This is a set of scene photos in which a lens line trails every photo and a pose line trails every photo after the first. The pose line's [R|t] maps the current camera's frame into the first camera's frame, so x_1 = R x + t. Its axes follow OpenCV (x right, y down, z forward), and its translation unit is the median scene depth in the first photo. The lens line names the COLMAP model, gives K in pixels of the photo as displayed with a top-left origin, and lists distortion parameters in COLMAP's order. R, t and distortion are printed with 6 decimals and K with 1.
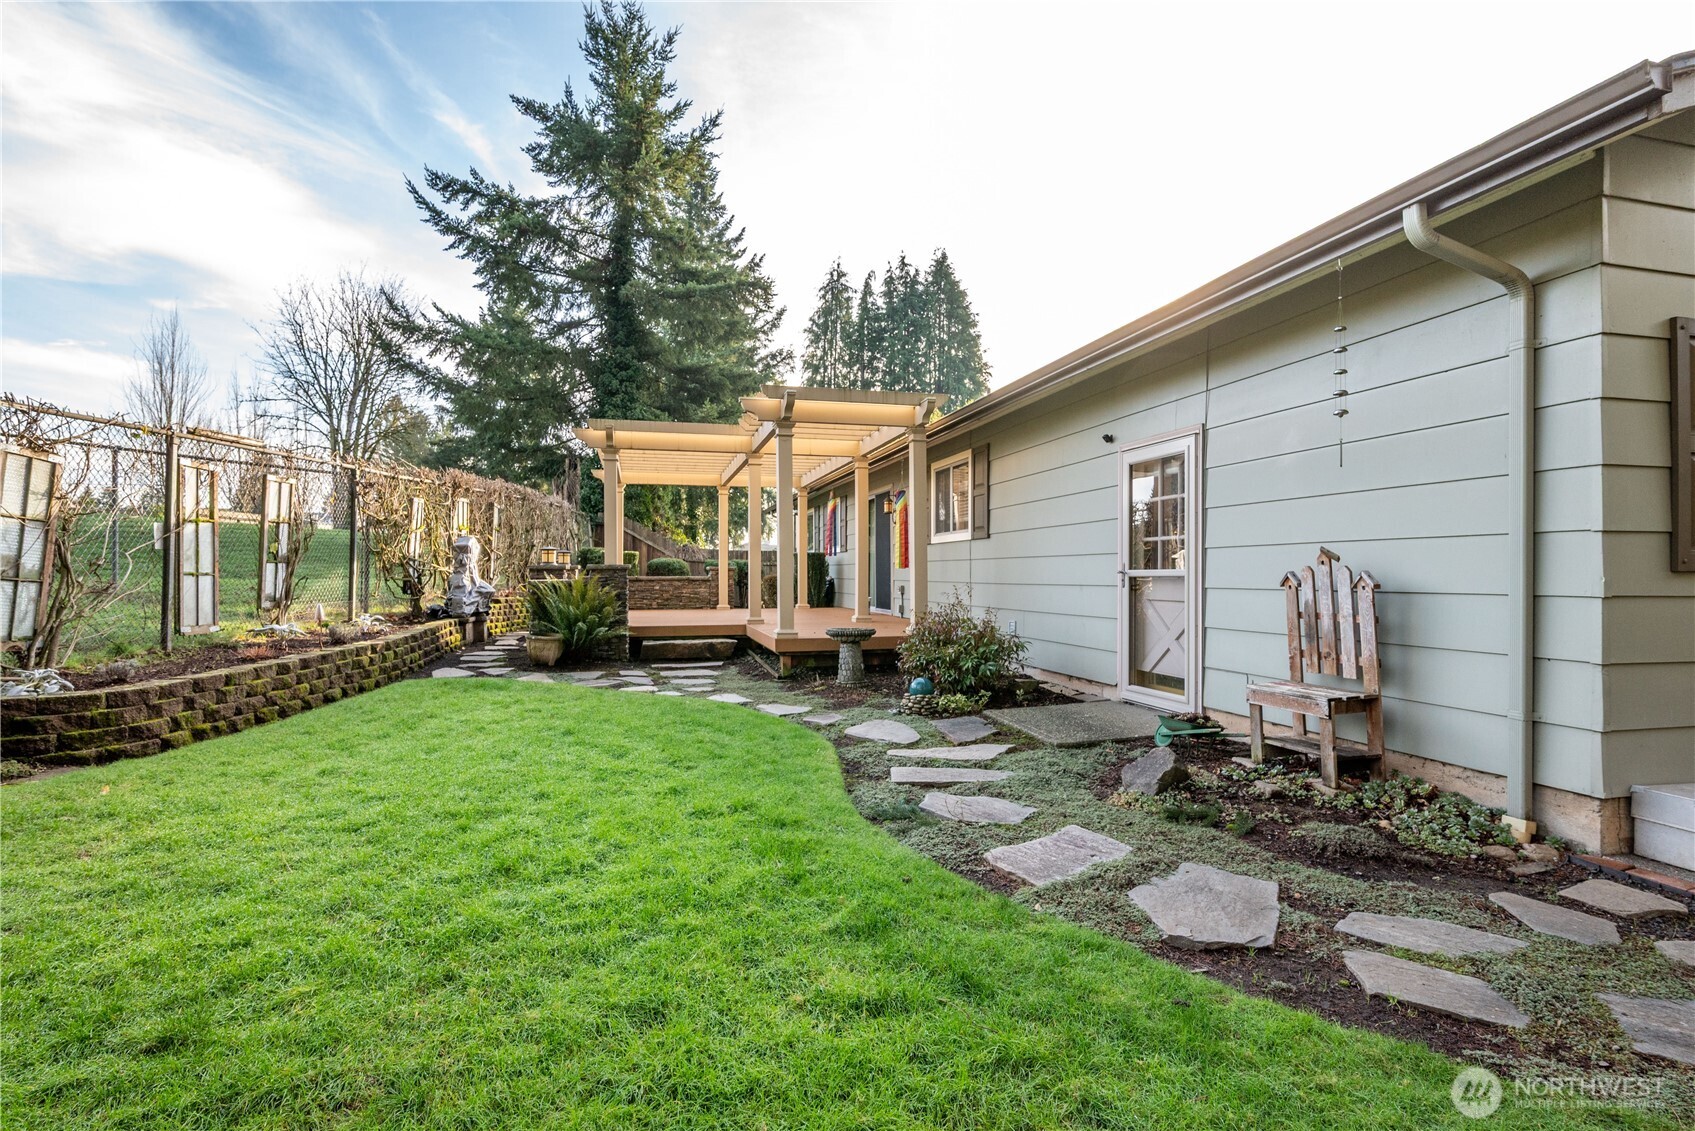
lens RADIAL K [[833.7, 0, 850.6], [0, 833.7, 564.2], [0, 0, 1]] dist [-0.002142, 0.000042]
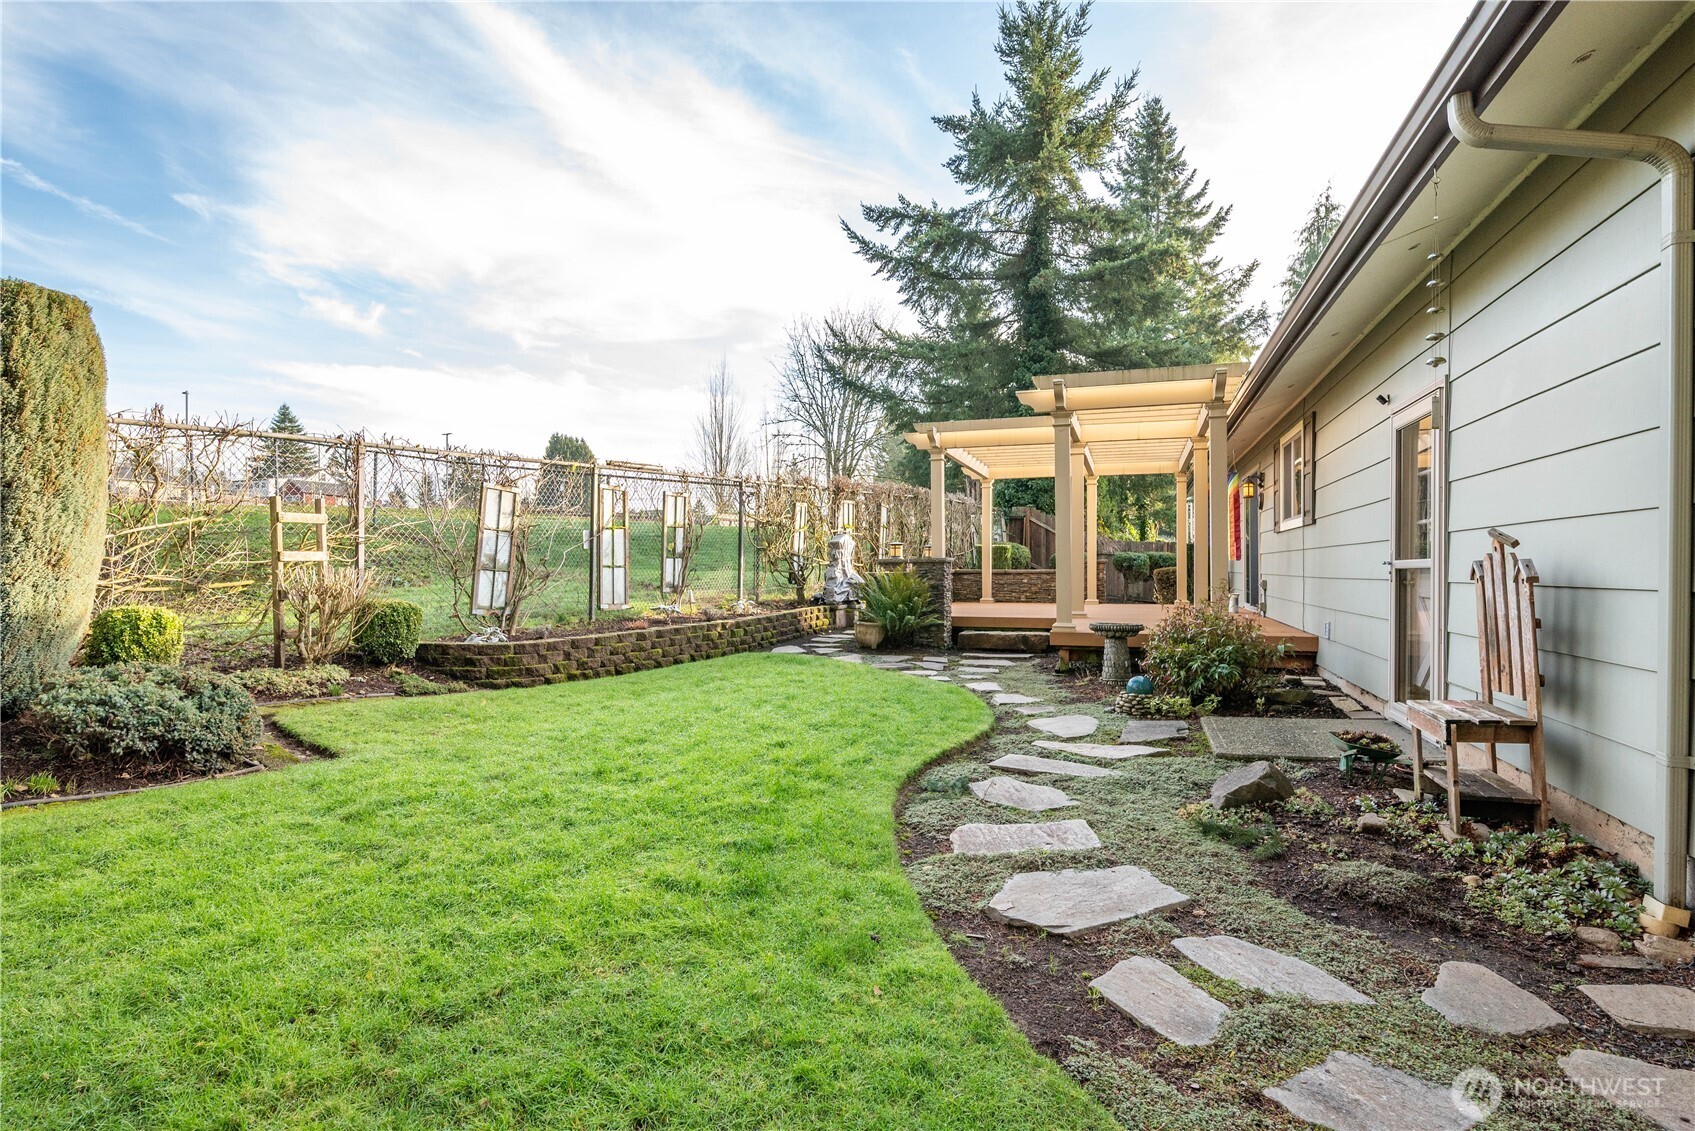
lens RADIAL K [[879.5, 0, 848.4], [0, 879.5, 564.0], [0, 0, 1]] dist [-0.004860, 0.000356]
pose [[0.838559, -0.002395, -0.544806, 0.335821], [0.006023, 0.999970, 0.004874, 0.002927], [0.544778, -0.007368, 0.838548, -0.008824]]
